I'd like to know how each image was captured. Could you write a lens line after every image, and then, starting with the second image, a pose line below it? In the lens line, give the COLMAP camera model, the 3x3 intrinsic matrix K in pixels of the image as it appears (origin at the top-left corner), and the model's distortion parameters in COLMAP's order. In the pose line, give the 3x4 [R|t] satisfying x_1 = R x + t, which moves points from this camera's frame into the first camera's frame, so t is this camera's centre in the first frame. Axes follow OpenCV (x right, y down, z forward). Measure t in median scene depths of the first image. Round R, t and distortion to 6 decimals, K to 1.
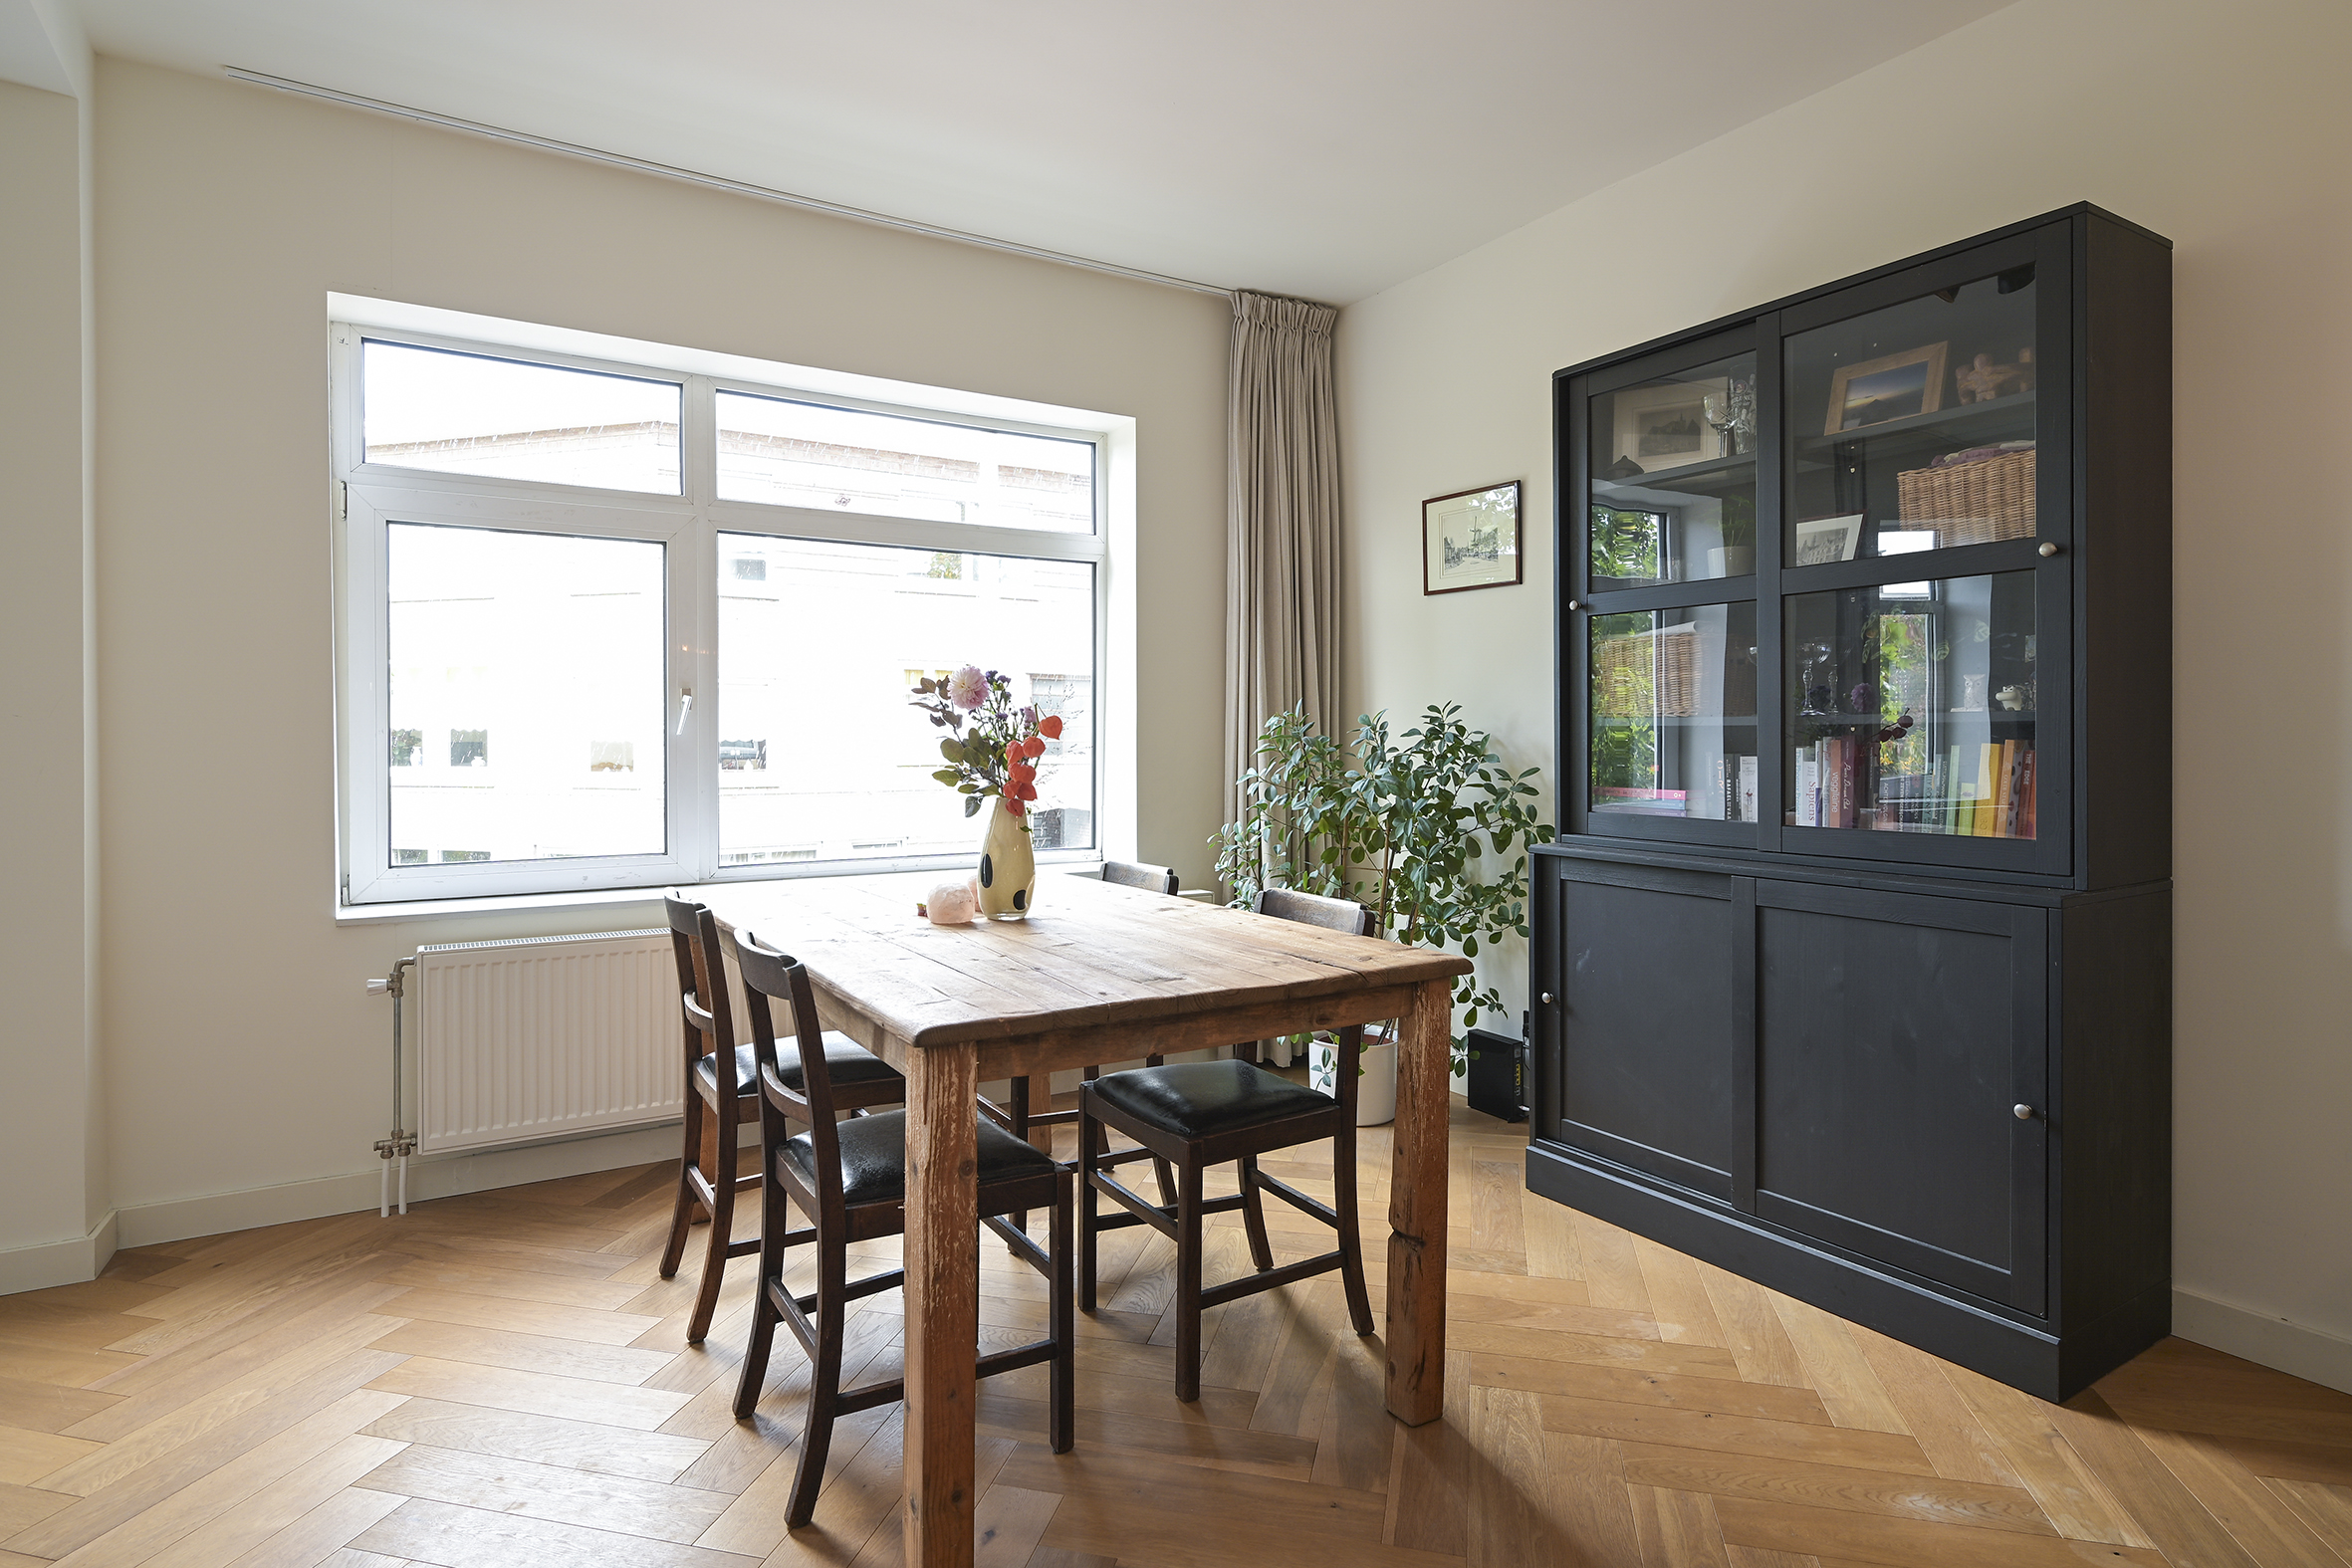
lens RADIAL K [[1232.6, 0, 1181.2], [0, 1232.6, 751.2], [0, 0, 1]] dist [0.001636, 0.000861]
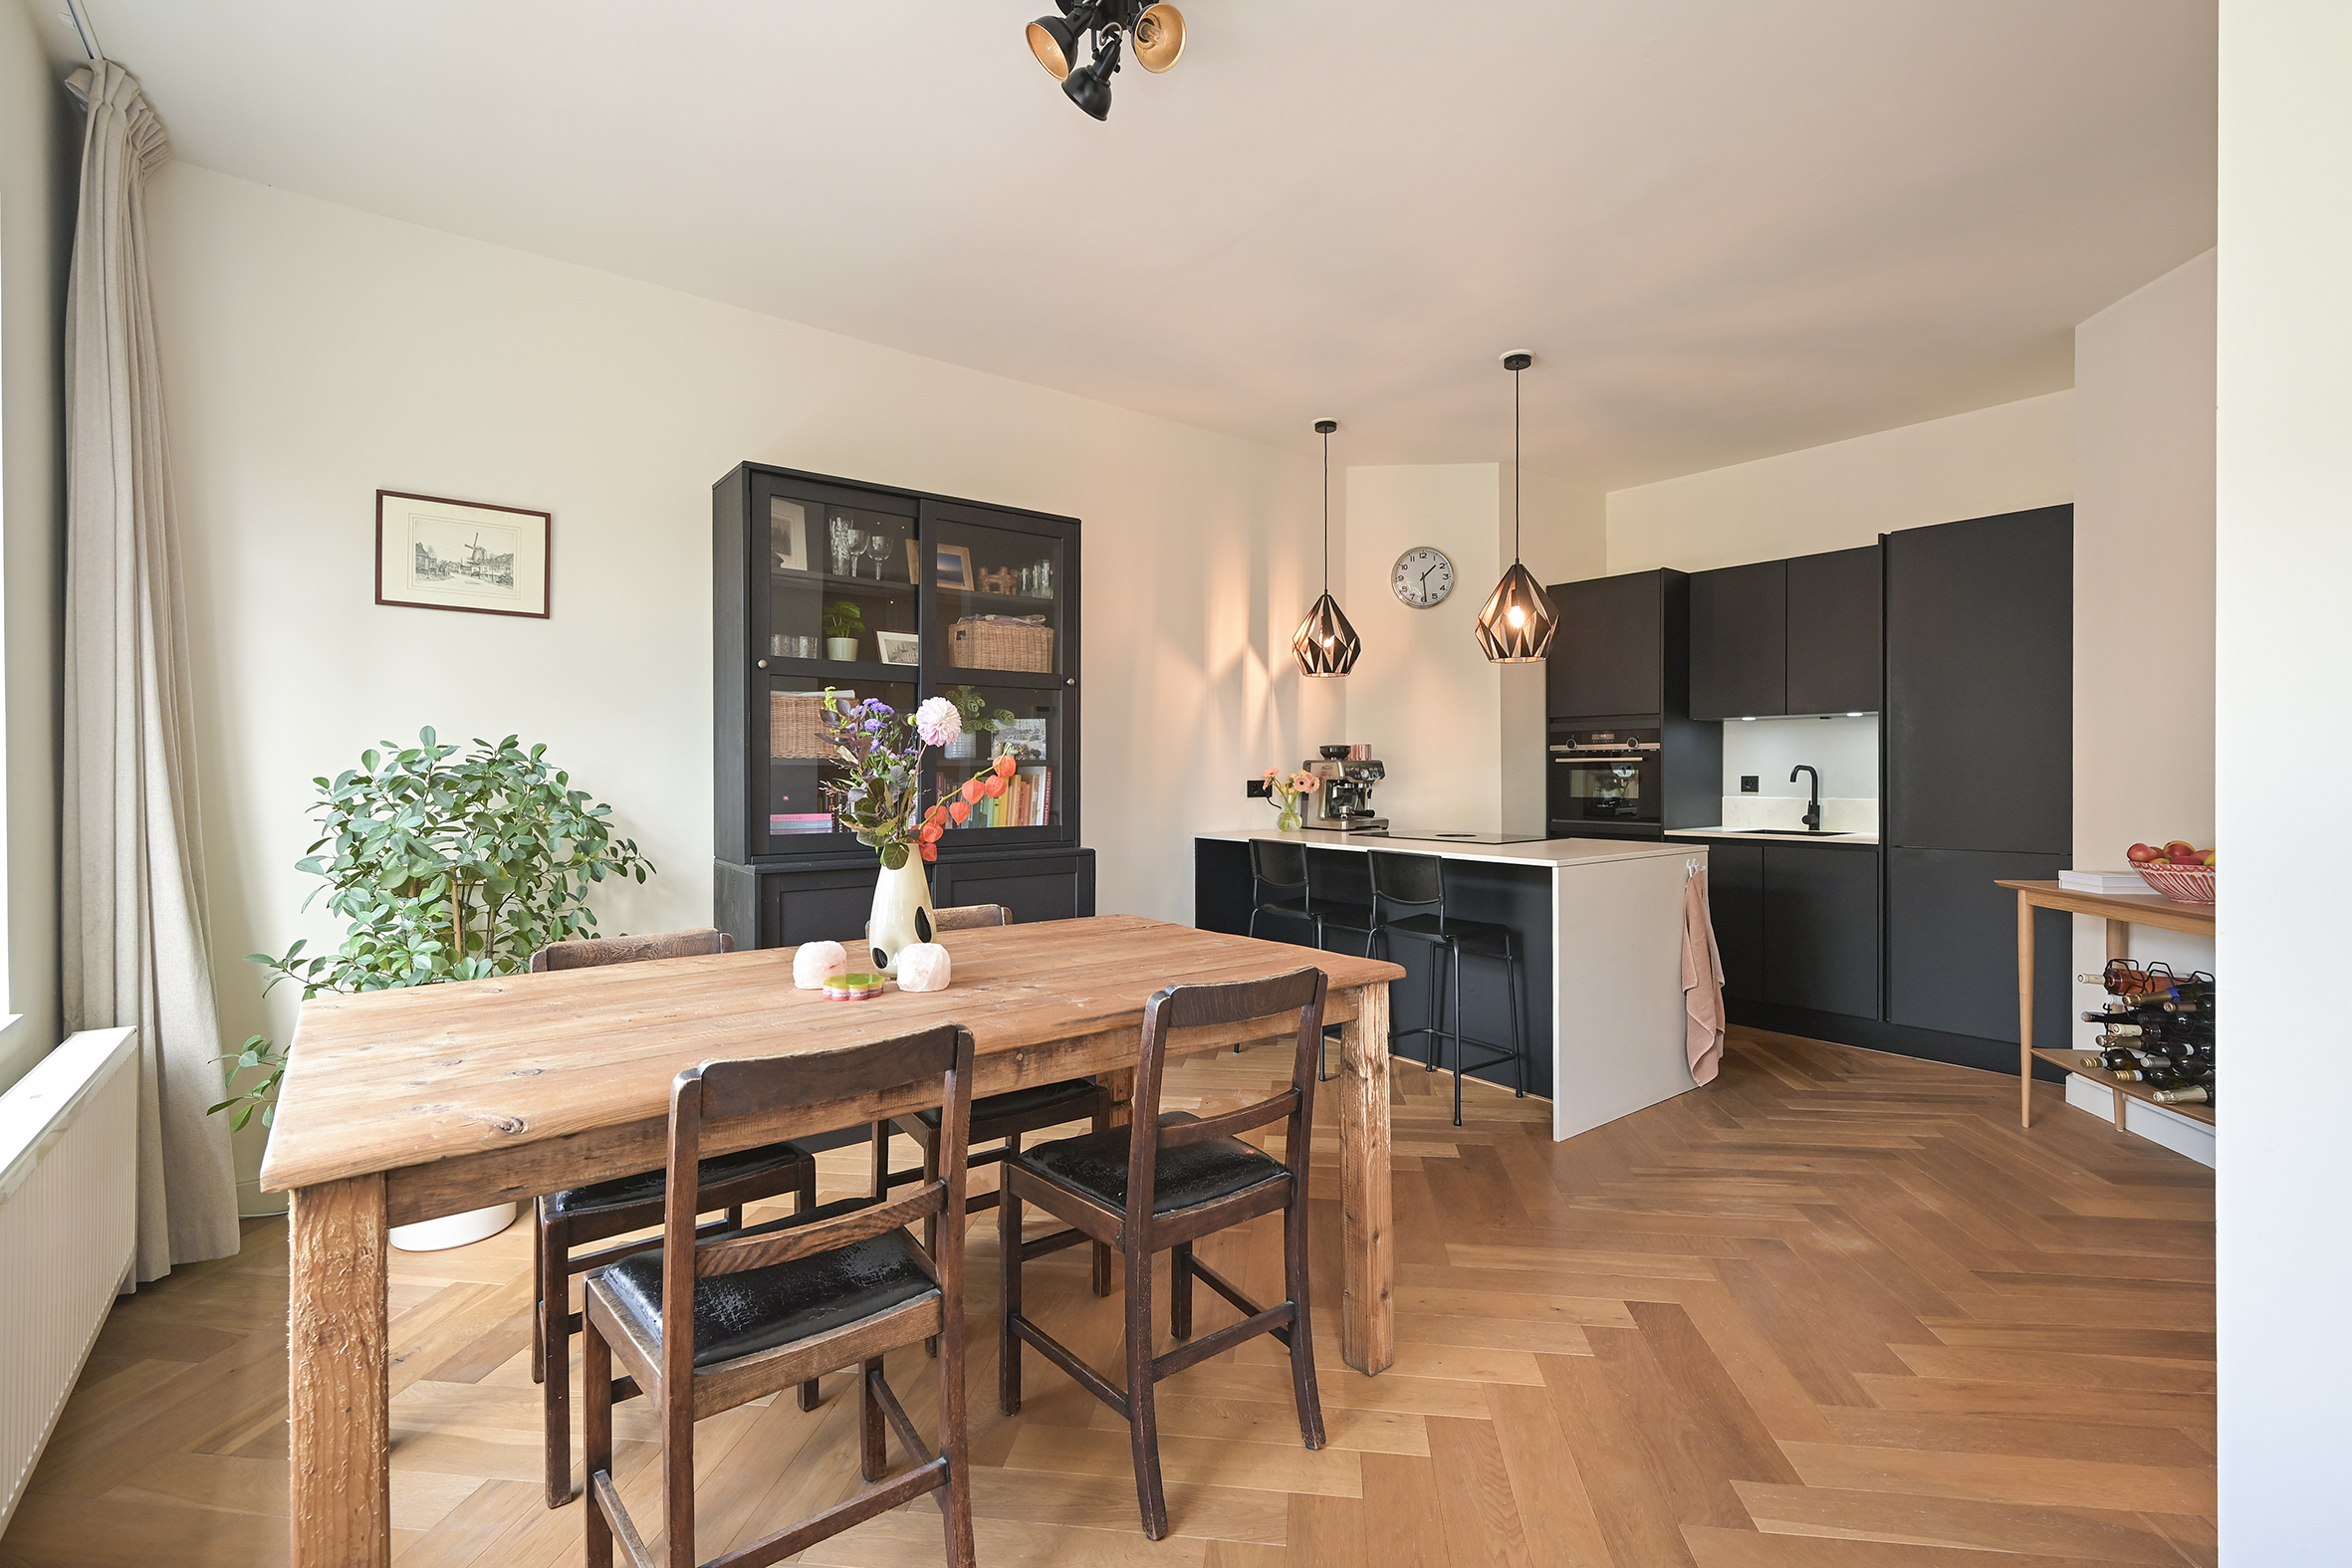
lens RADIAL K [[1057.0, 0, 1183.5], [0, 1057.0, 773.3], [0, 0, 1]] dist [0.003203, 0.000523]
pose [[-0.109019, -0.003039, 0.994035, -0.745313], [0.010957, 0.999931, 0.004259, -0.012323], [-0.993979, 0.011356, -0.108978, 0.706776]]
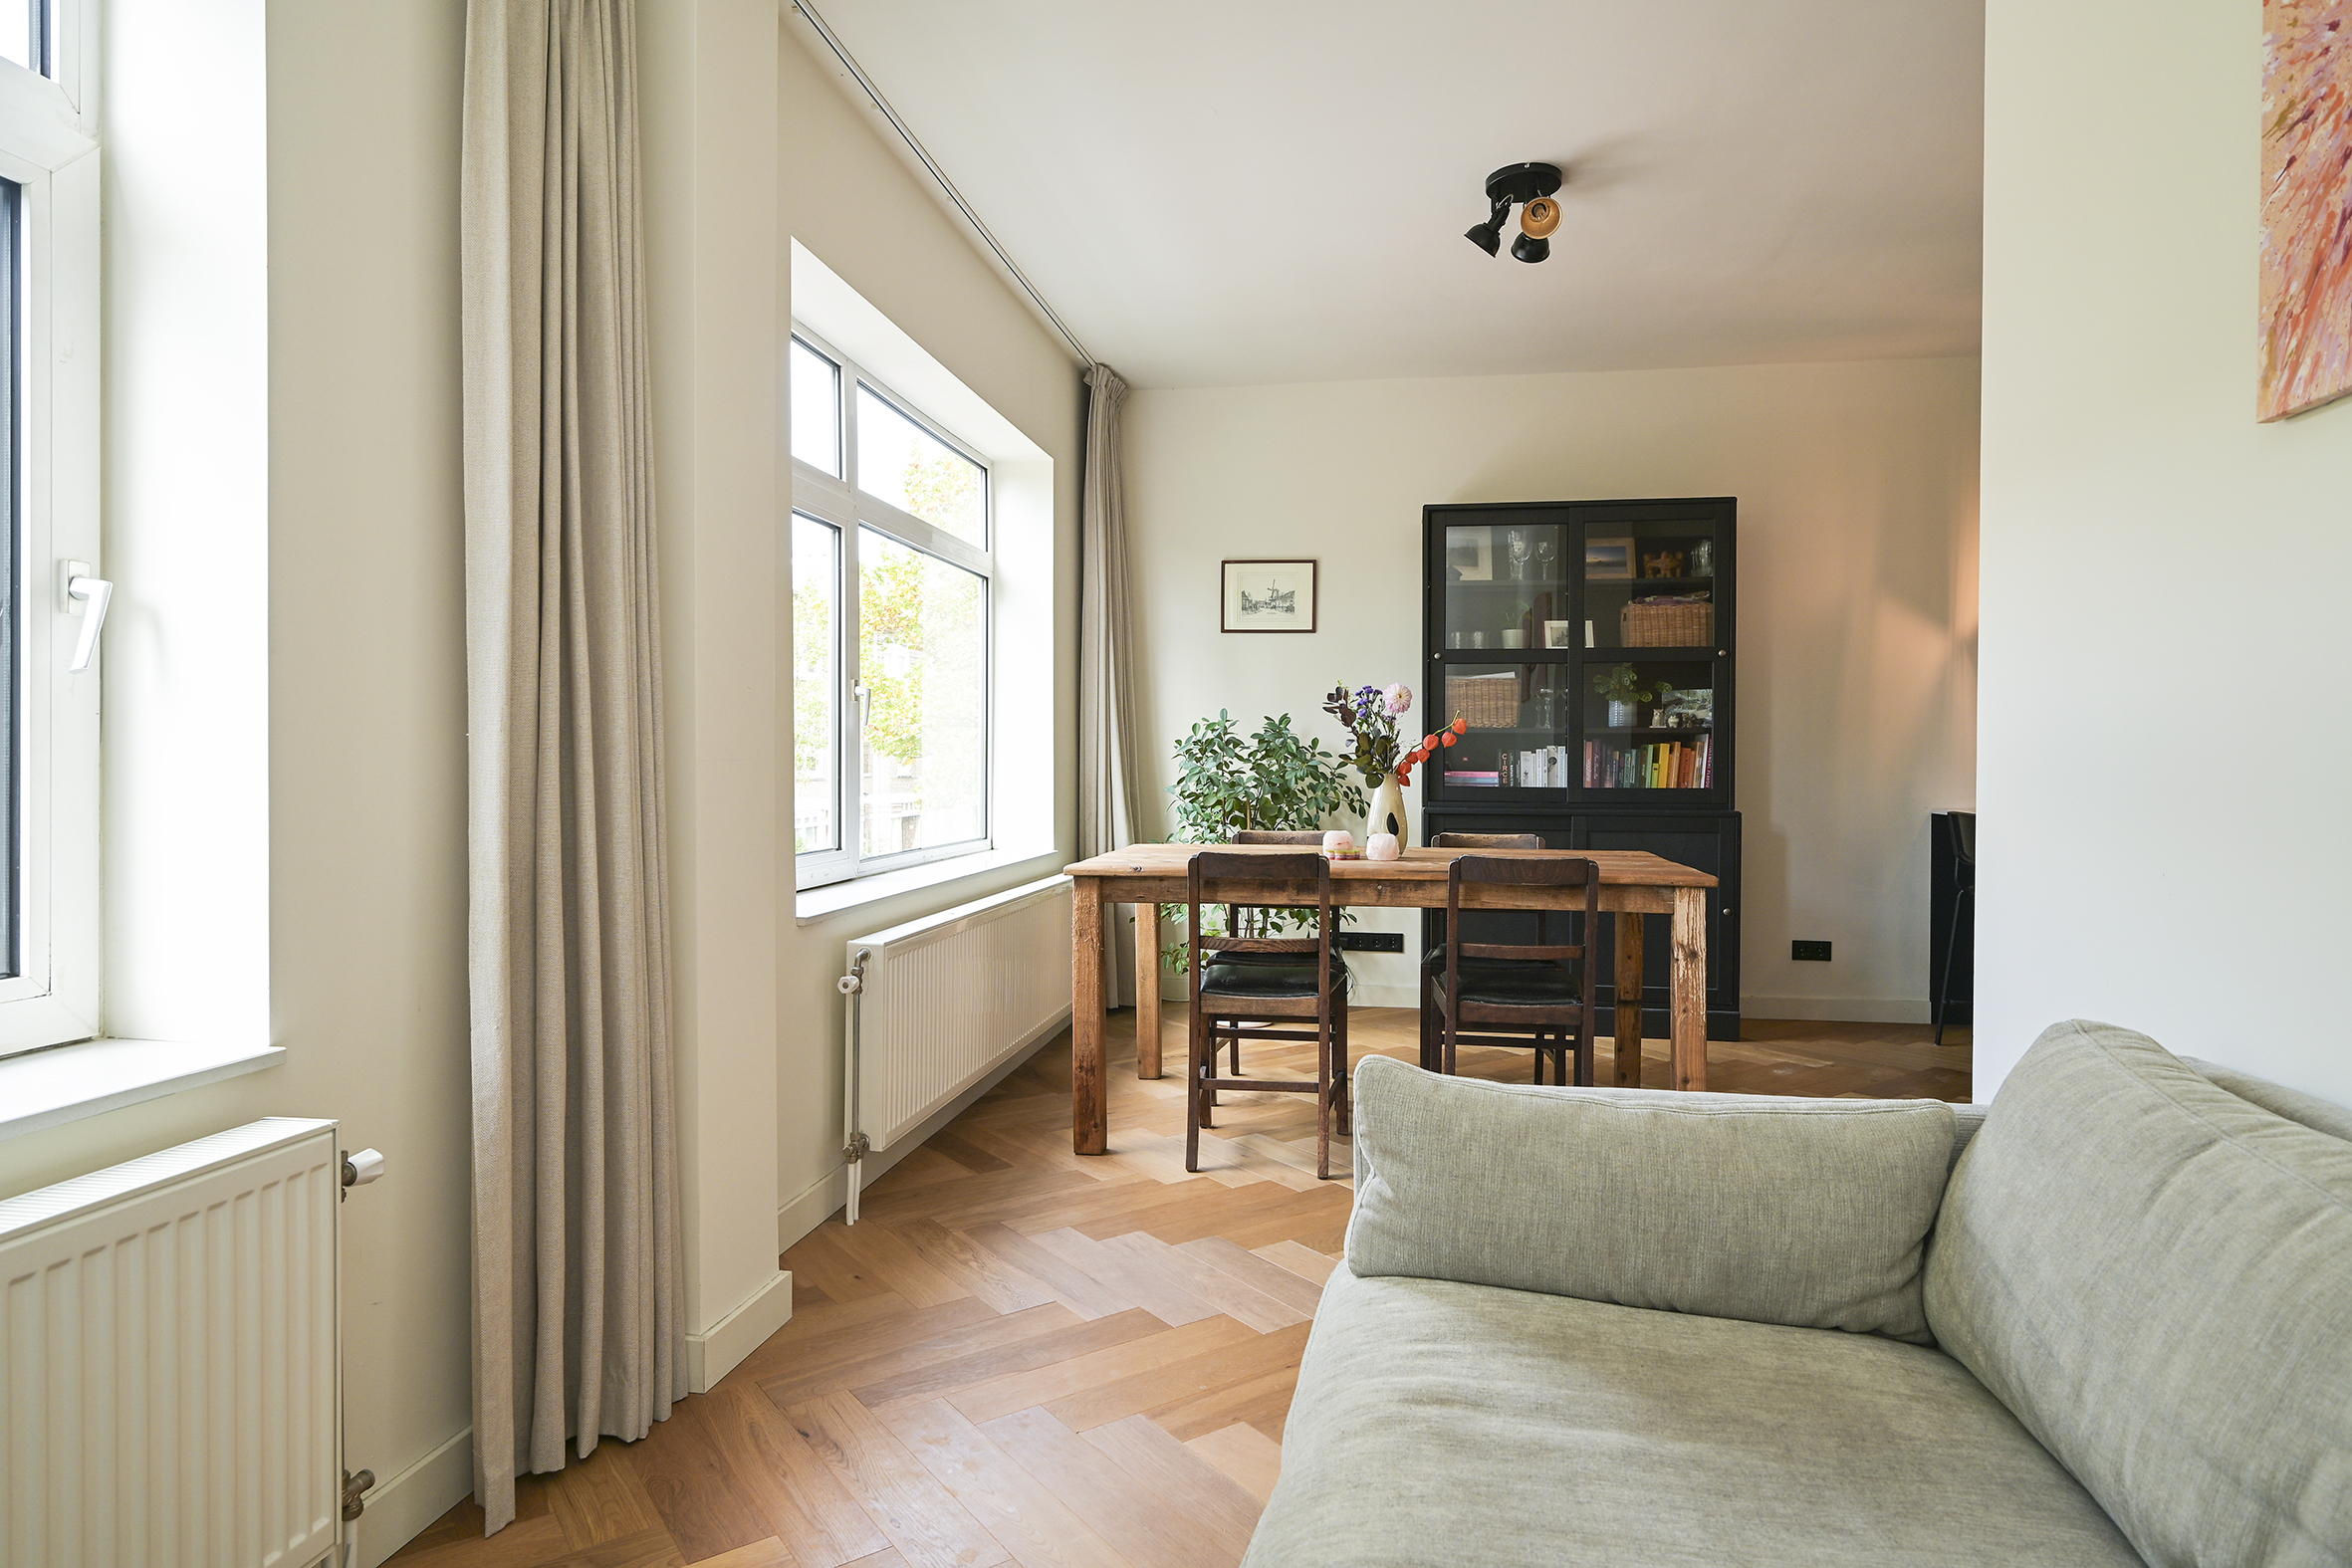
lens RADIAL K [[1322.0, 0, 1184.6], [0, 1322.0, 775.1], [0, 0, 1]] dist [-0.003712, -0.000515]
pose [[0.659646, -0.006165, 0.751551, -1.168133], [0.003433, 0.999981, 0.005190, 0.024607], [-0.751569, -0.000843, 0.659654, 0.126315]]
